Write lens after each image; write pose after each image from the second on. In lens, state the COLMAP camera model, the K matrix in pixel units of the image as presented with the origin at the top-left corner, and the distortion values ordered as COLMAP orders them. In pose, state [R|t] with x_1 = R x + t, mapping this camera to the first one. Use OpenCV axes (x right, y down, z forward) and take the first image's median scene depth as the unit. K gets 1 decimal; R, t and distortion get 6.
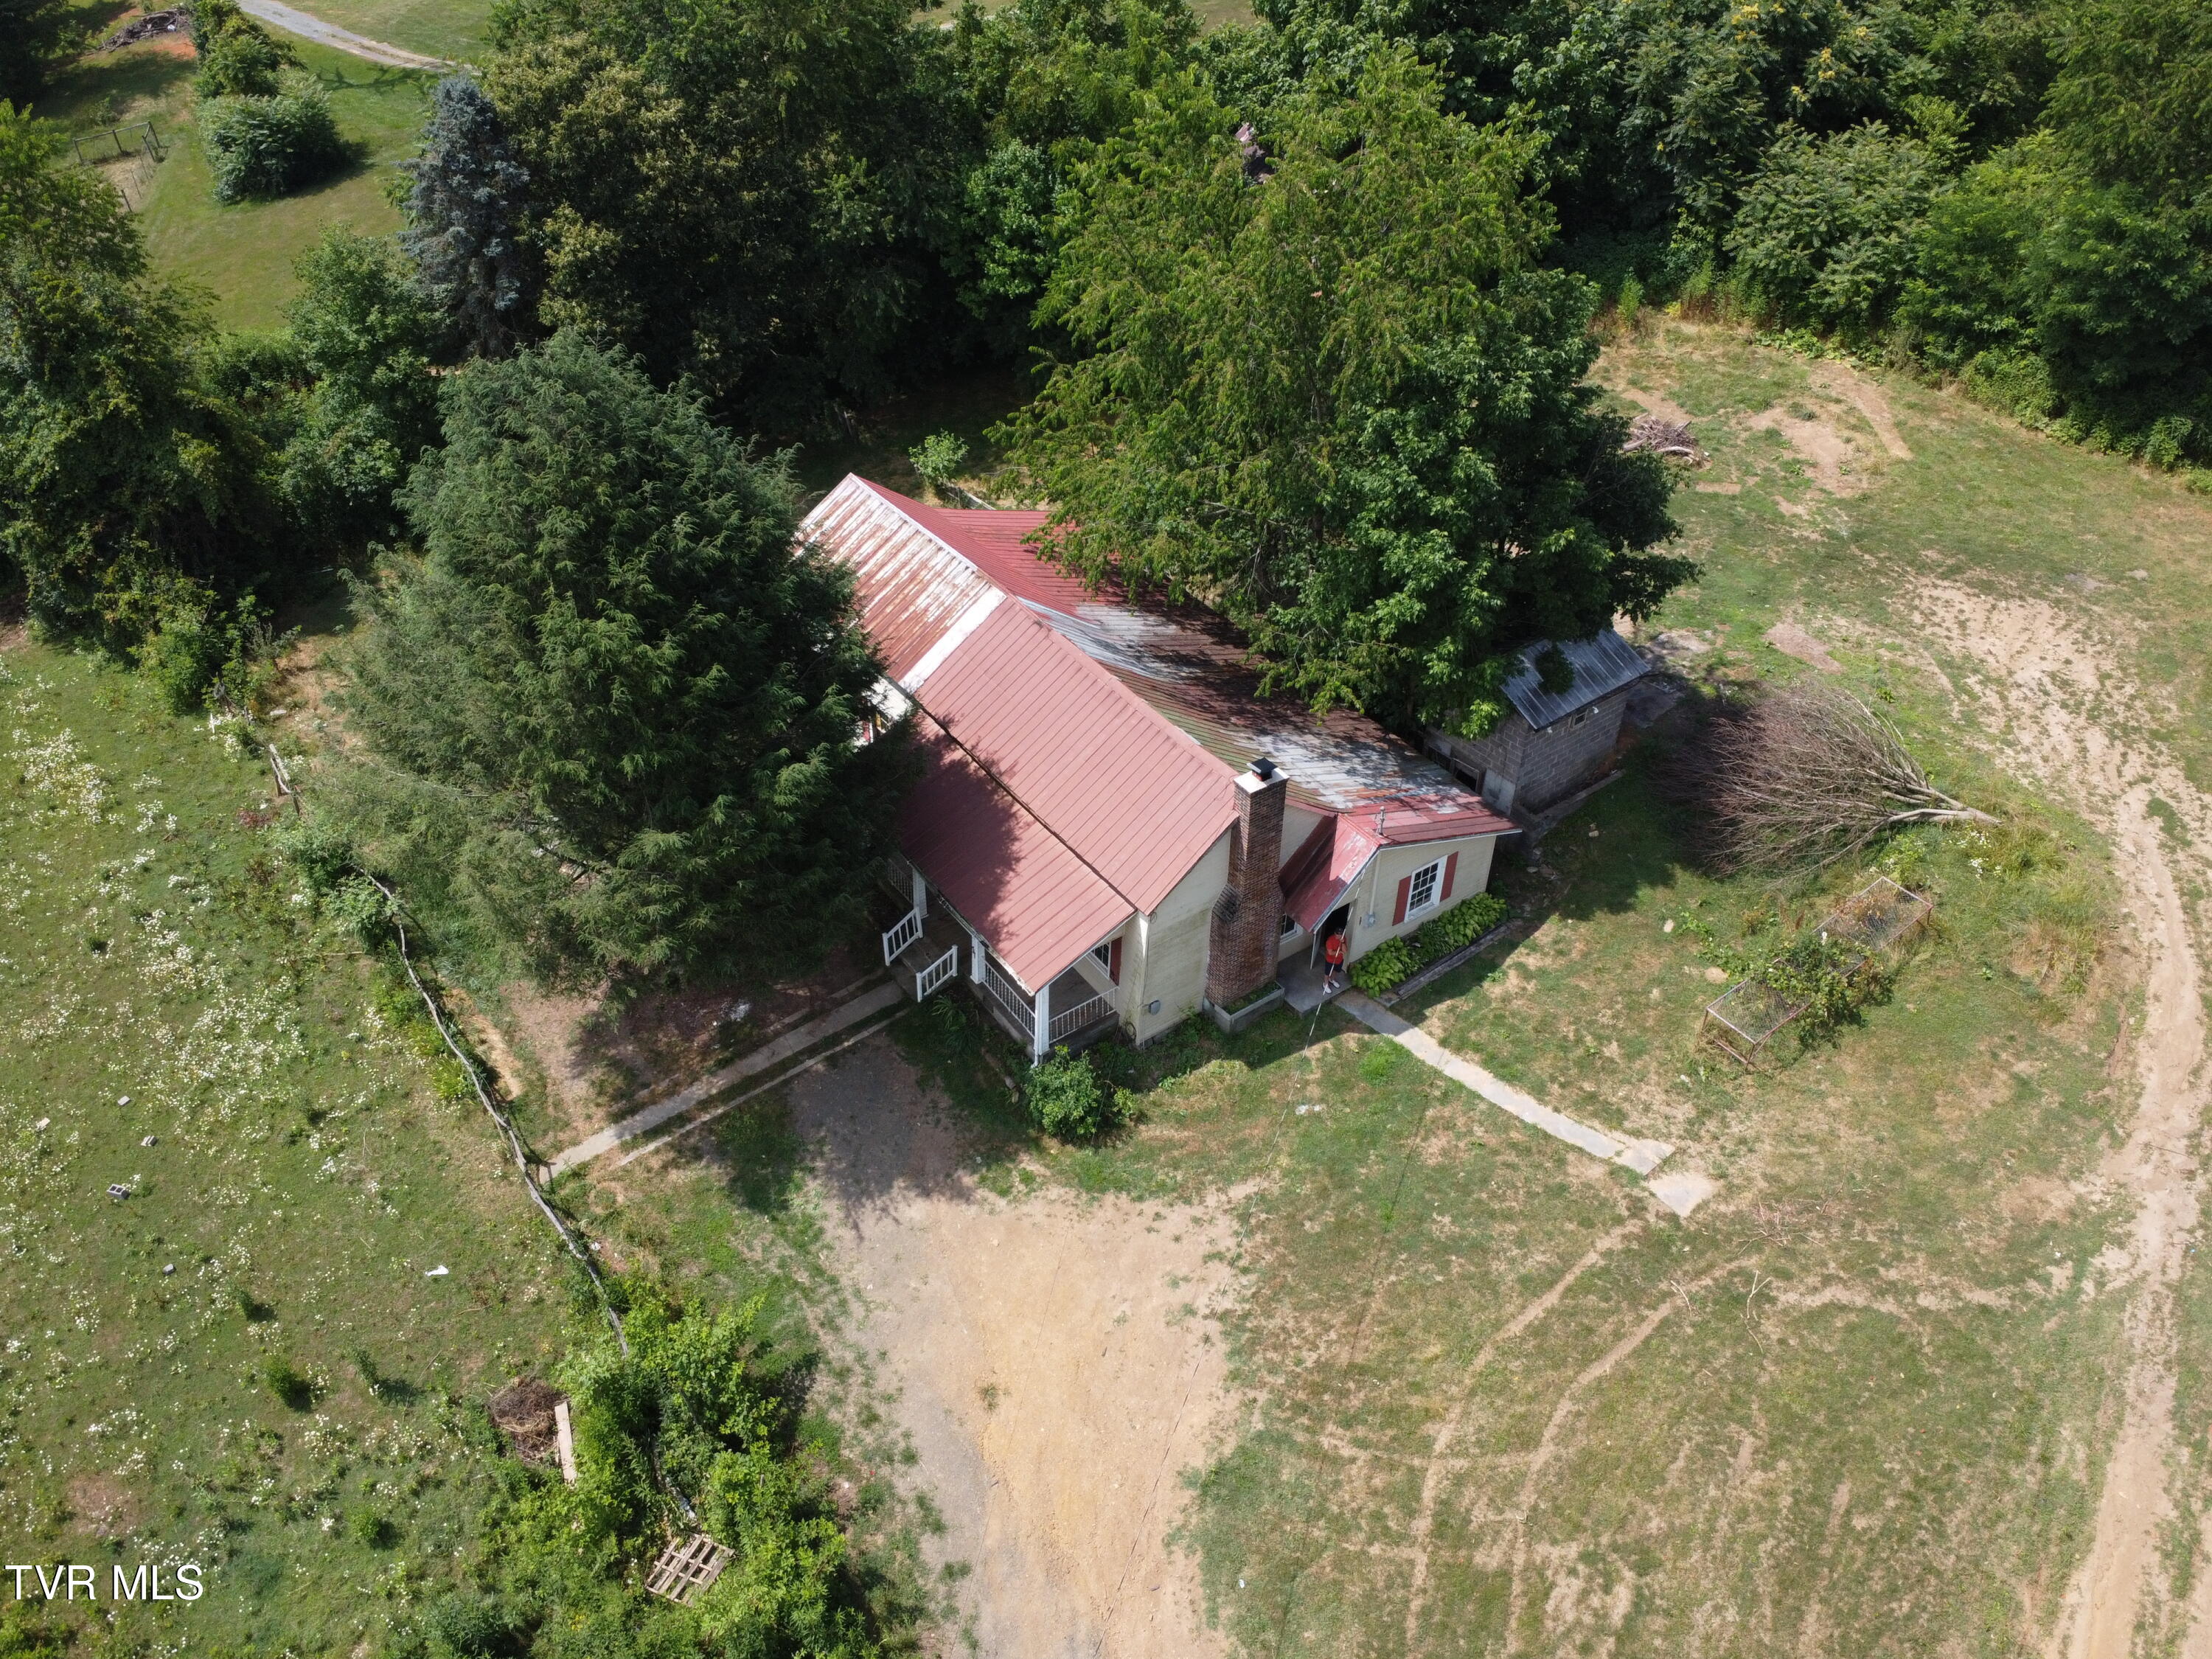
lens RADIAL K [[1487.2, 0, 1106.0], [0, 1487.2, 829.5], [0, 0, 1]] dist [0.004691, 0.000273]
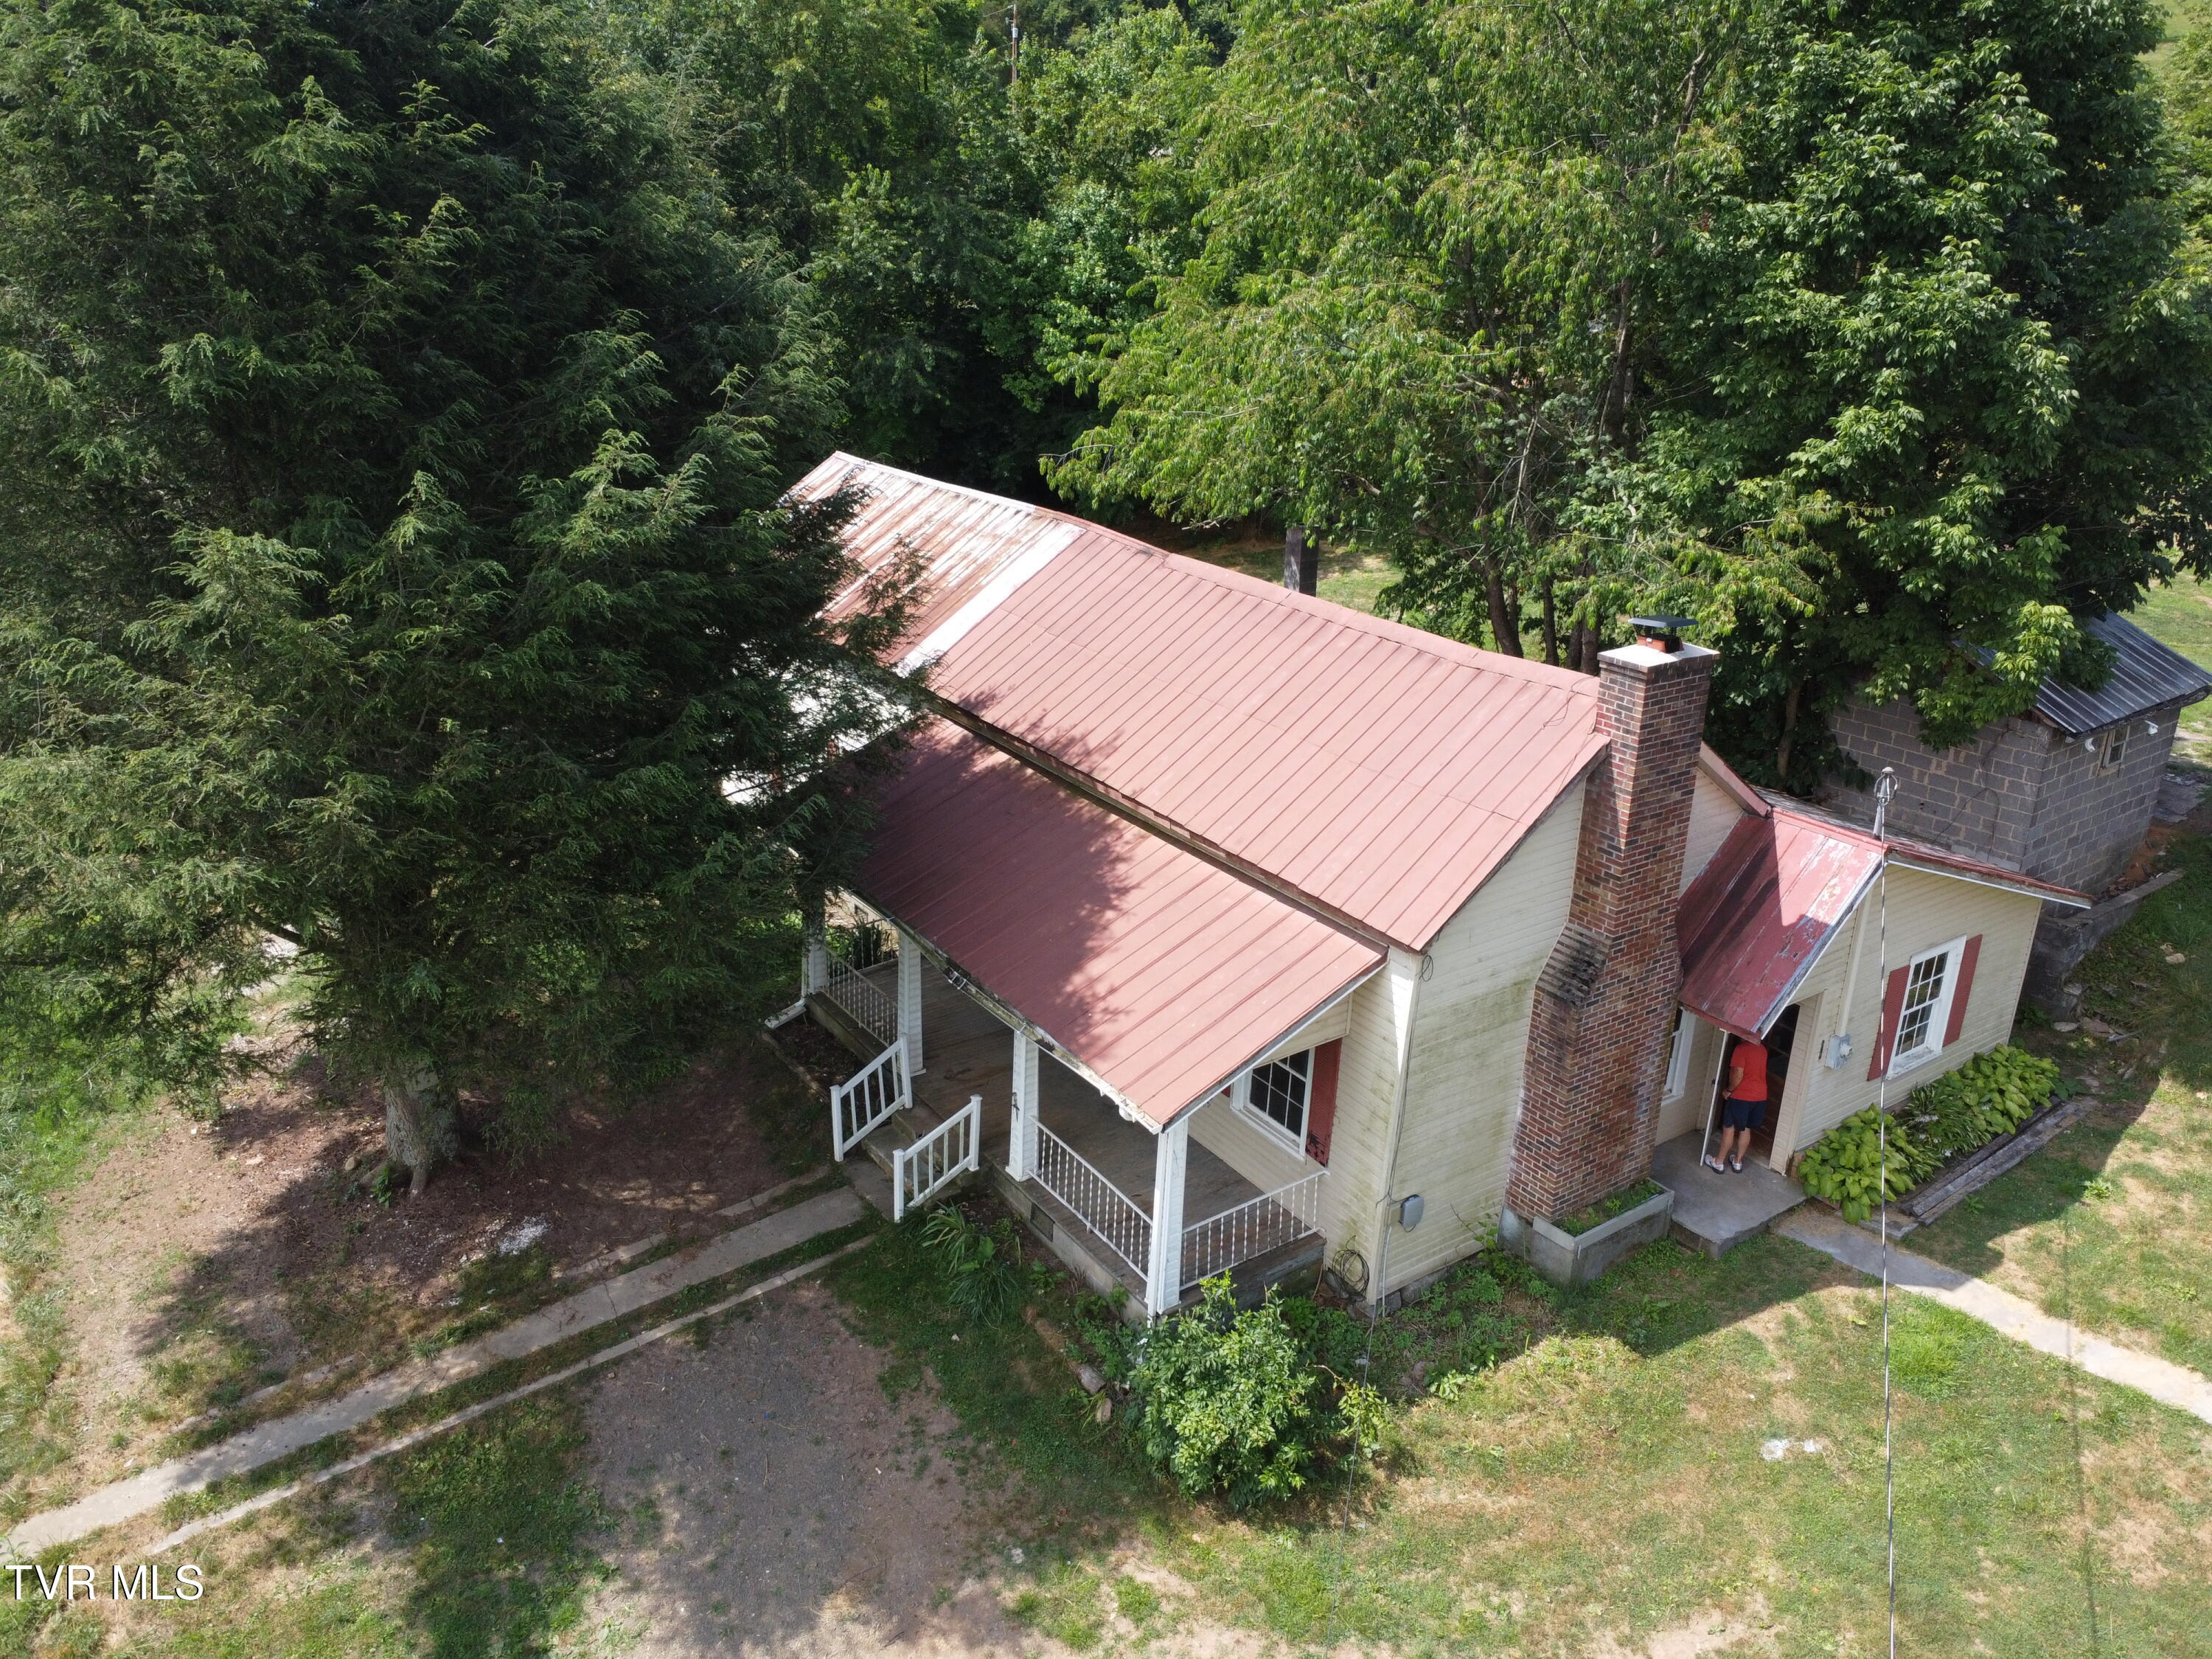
lens RADIAL K [[1600.1, 0, 1106.0], [0, 1600.1, 829.5], [0, 0, 1]] dist [0.001889, 0.000772]
pose [[0.999794, 0.010933, -0.017115, -0.052896], [-0.015442, 0.956606, -0.290976, 0.150018], [0.013191, 0.291180, 0.956577, 0.490172]]
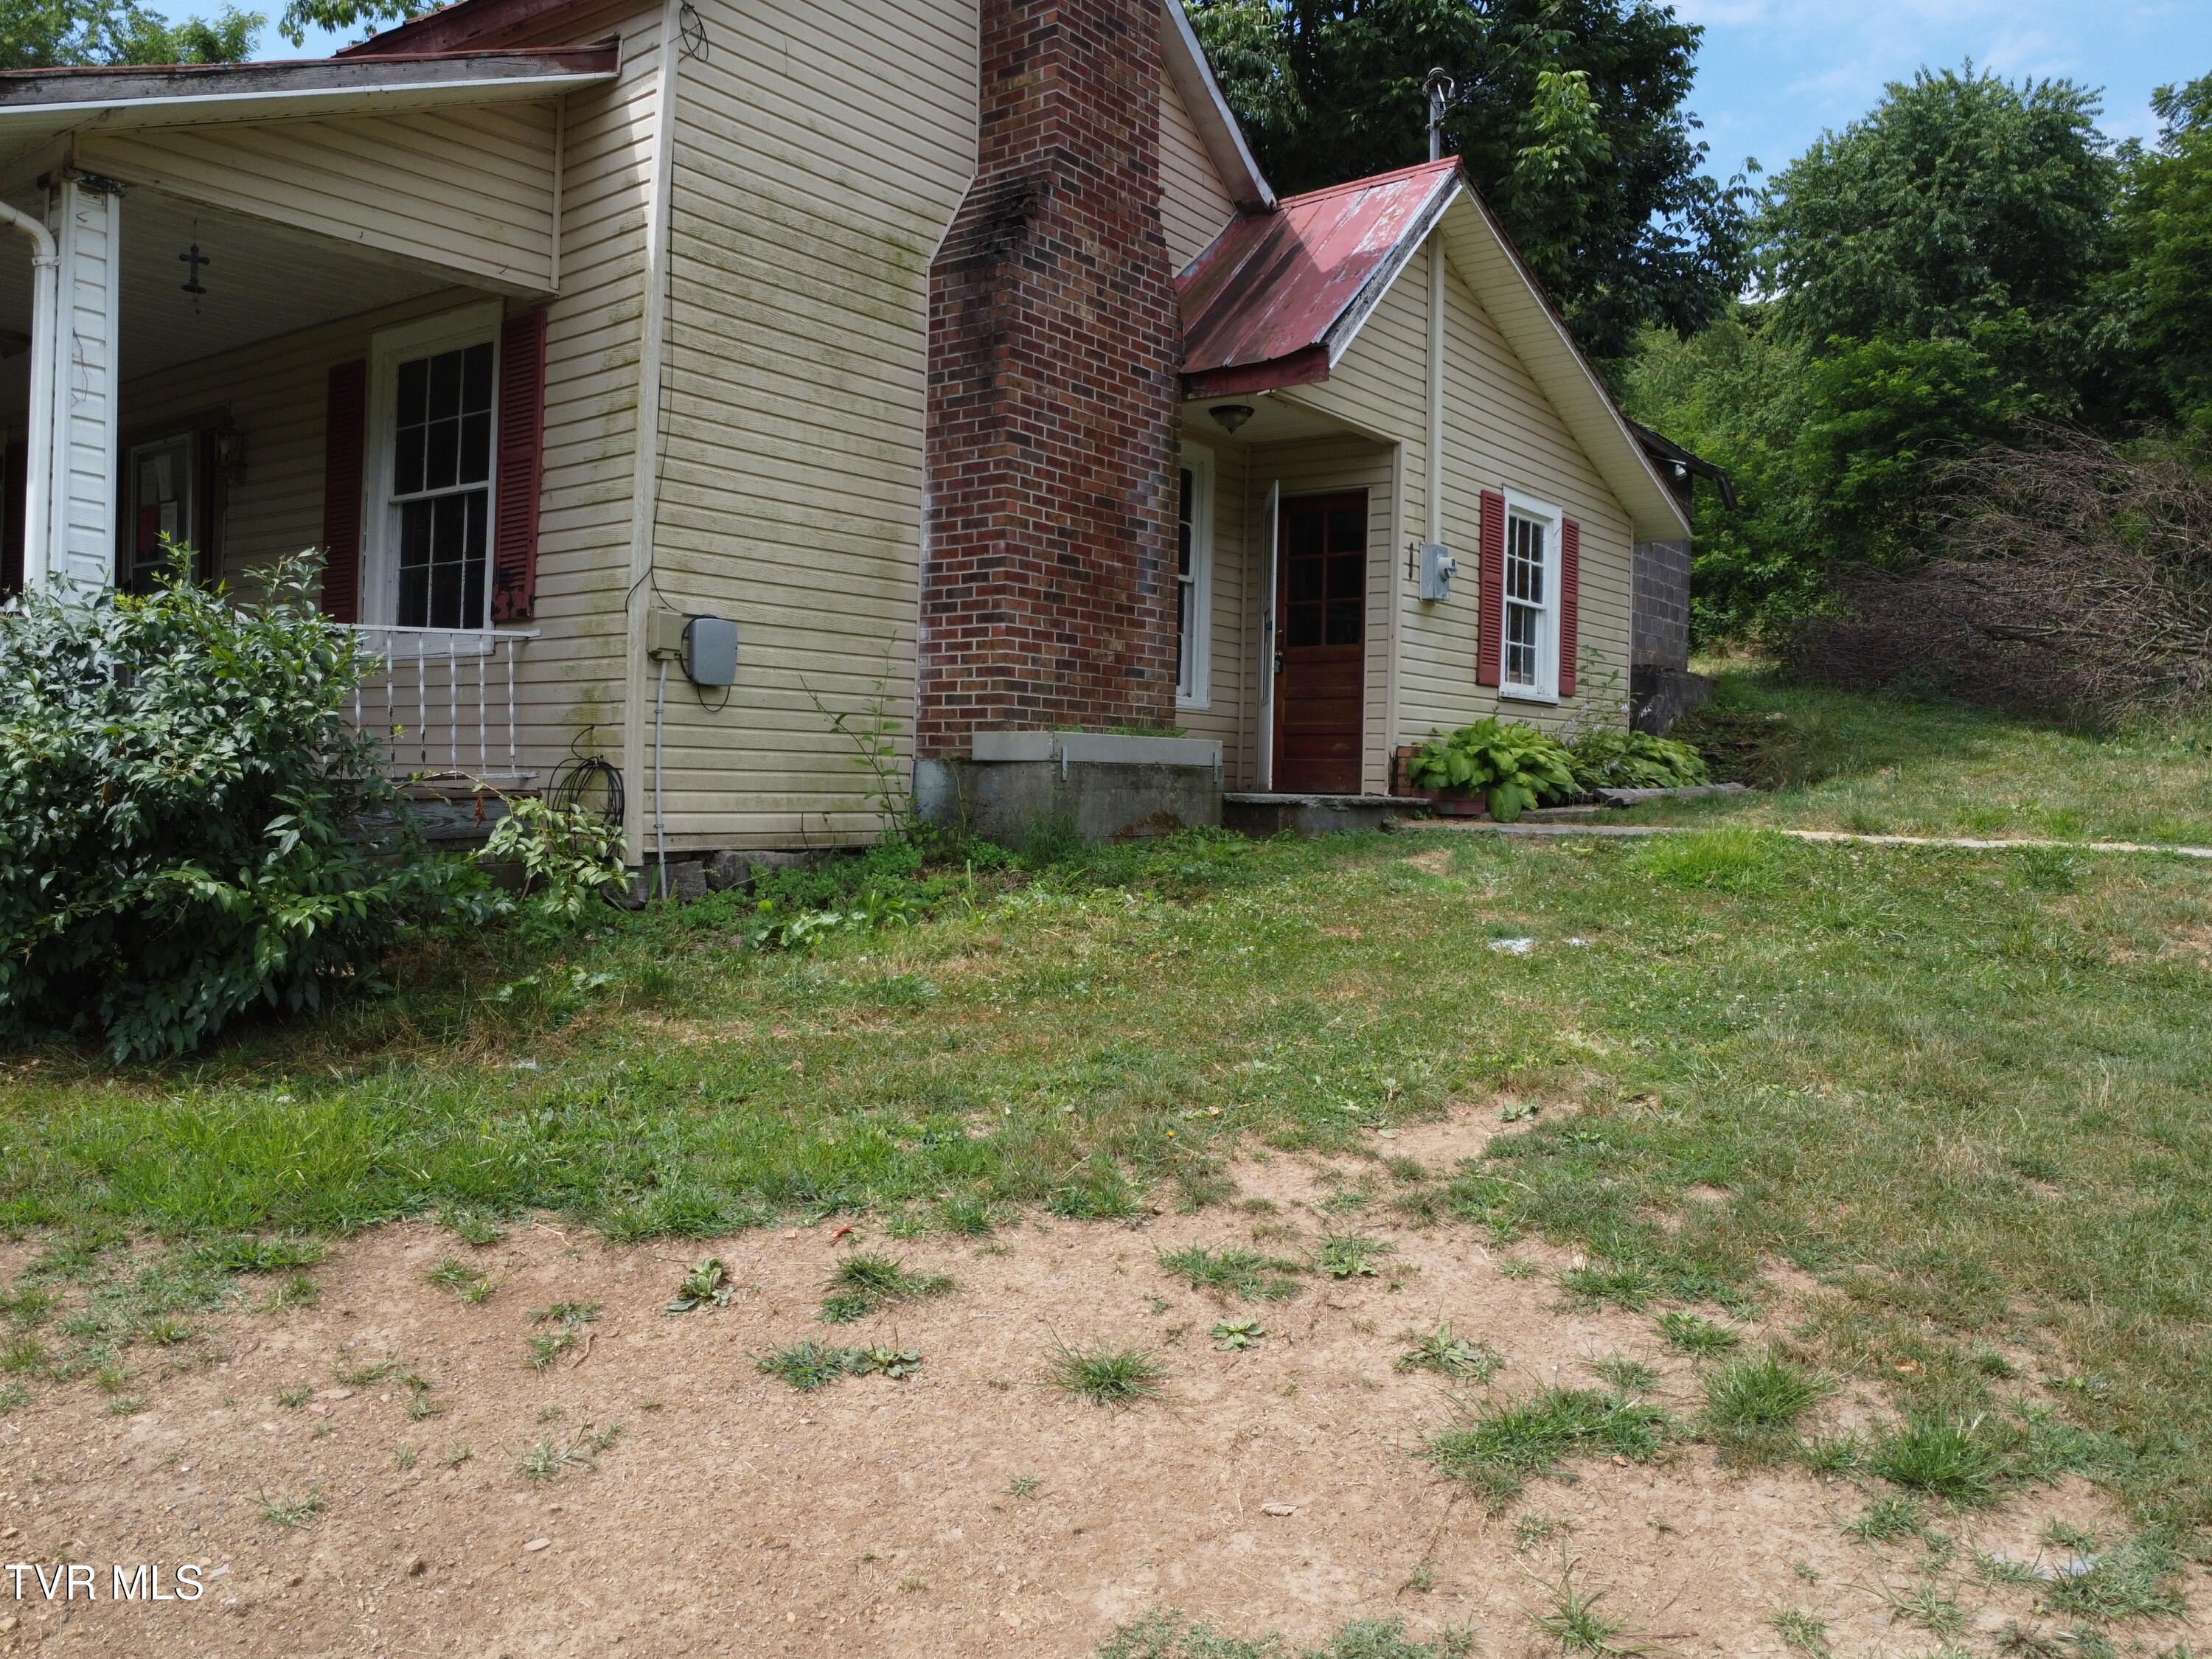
lens RADIAL K [[1684.0, 0, 1106.0], [0, 1684.0, 829.5], [0, 0, 1]] dist [0.001000, 0.001186]
pose [[0.948147, 0.003142, 0.317816, 0.010363], [0.190883, 0.793897, -0.577314, 0.286857], [-0.254127, 0.608044, 0.752131, 0.813827]]
